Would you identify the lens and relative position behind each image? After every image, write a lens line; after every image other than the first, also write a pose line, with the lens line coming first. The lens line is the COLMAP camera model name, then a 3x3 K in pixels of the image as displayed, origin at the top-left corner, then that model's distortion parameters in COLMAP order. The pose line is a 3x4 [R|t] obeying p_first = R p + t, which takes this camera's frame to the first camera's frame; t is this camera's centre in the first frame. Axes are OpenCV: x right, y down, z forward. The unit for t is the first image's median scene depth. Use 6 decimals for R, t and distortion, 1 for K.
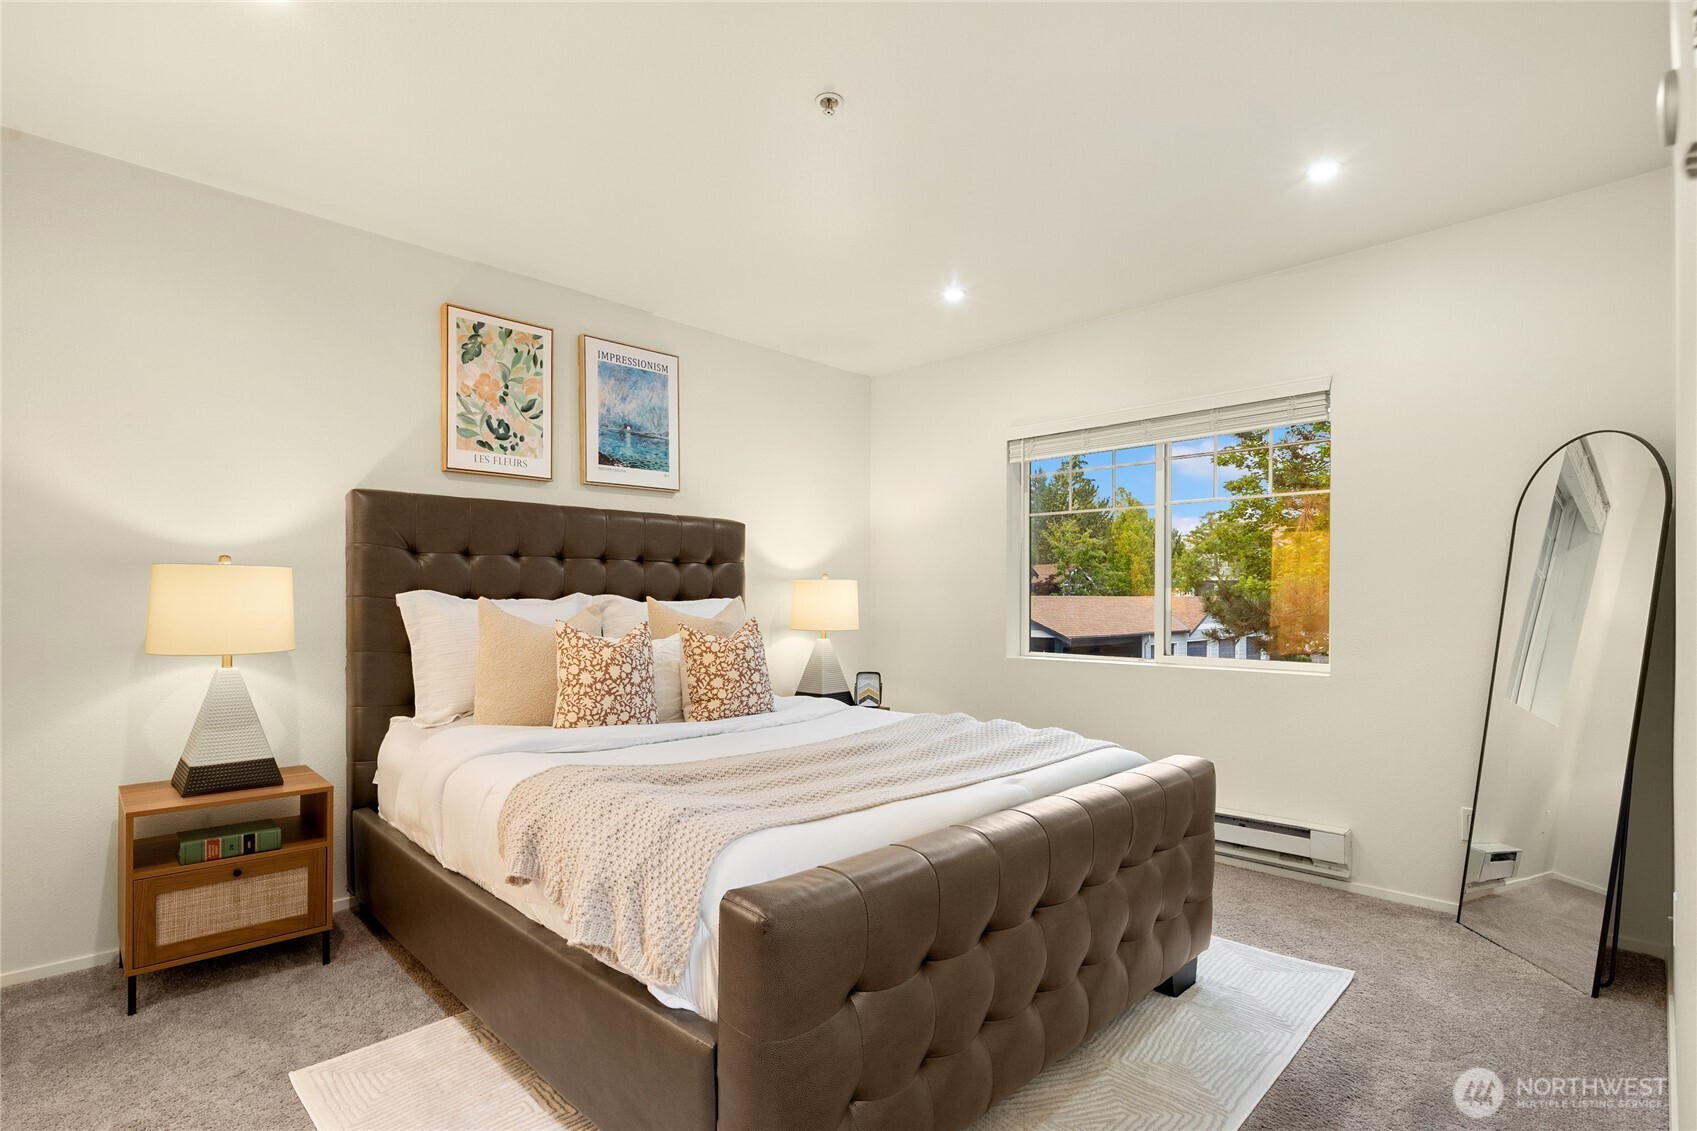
lens RADIAL K [[791.9, 0, 846.6], [0, 791.9, 621.7], [0, 0, 1]] dist [0.002080, 0.000236]
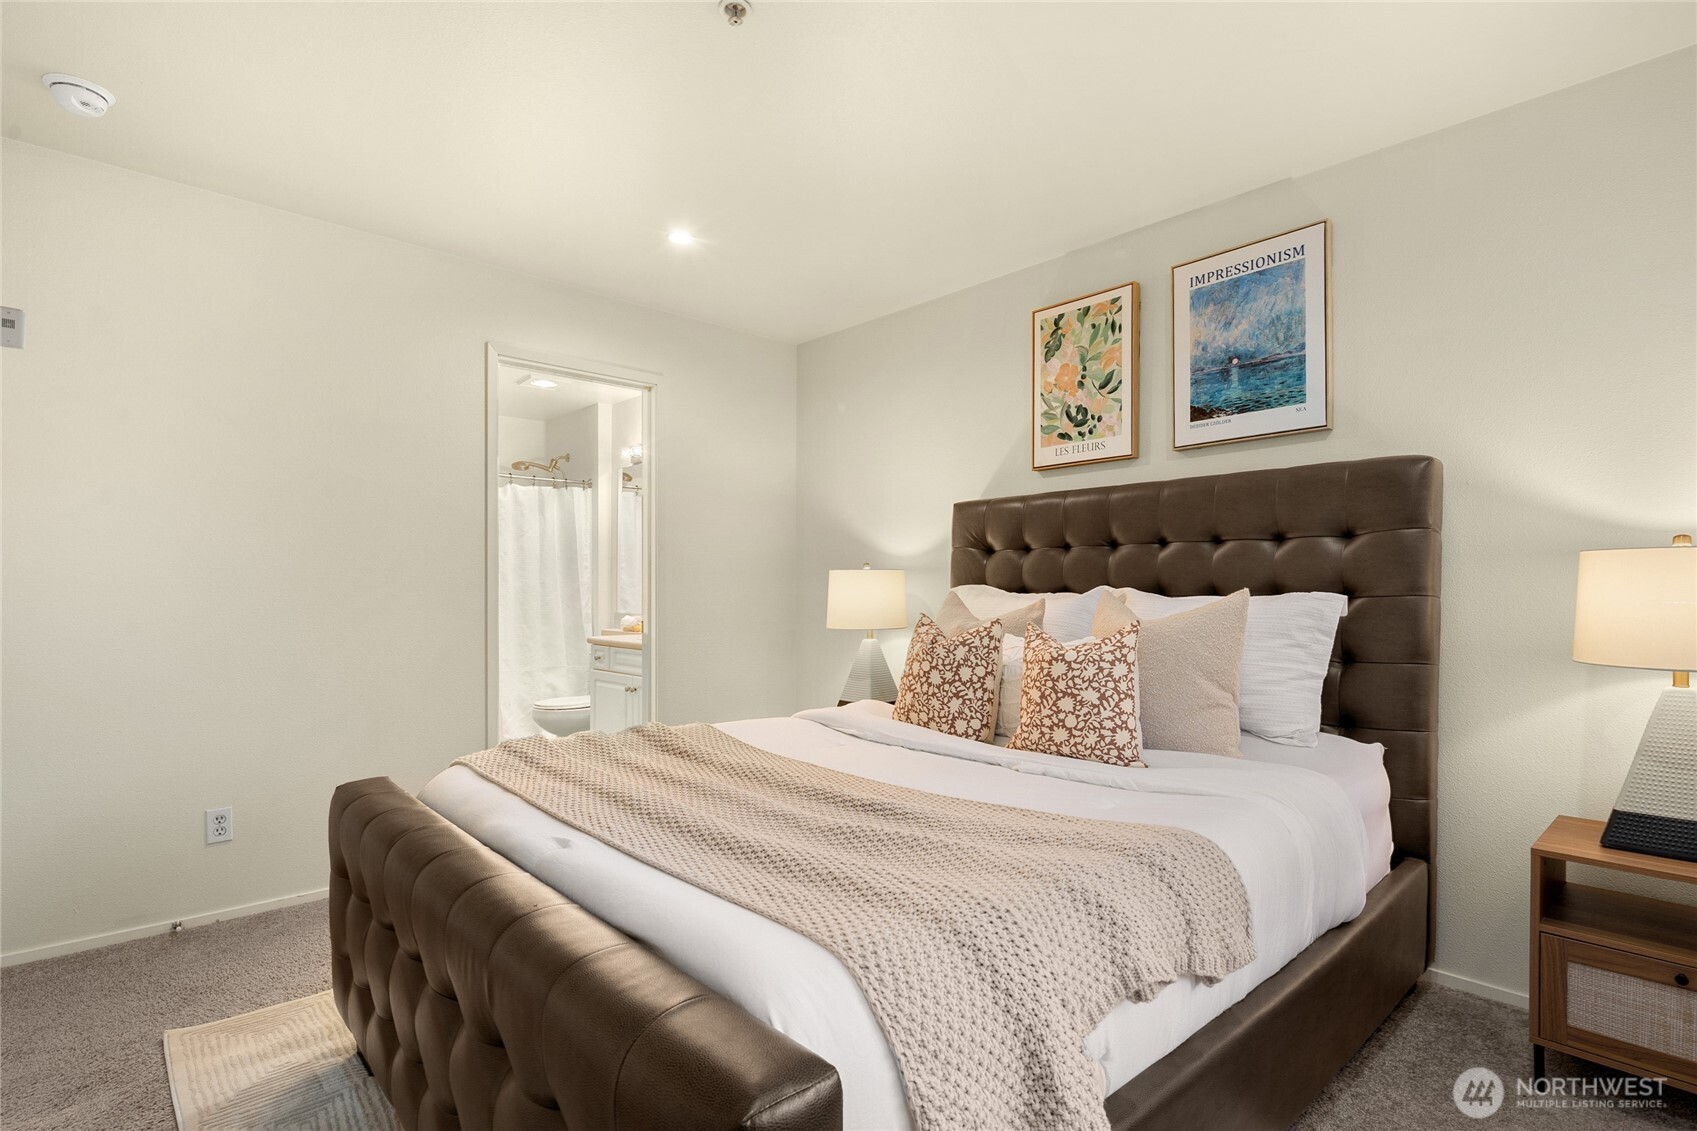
lens RADIAL K [[816.4, 0, 837.2], [0, 816.4, 602.0], [0, 0, 1]] dist [0.001659, -0.000303]
pose [[0.057954, -0.003192, -0.998314, 0.522603], [-0.012159, 0.999918, -0.003903, -0.011358], [0.998245, 0.012365, 0.057911, 0.651509]]
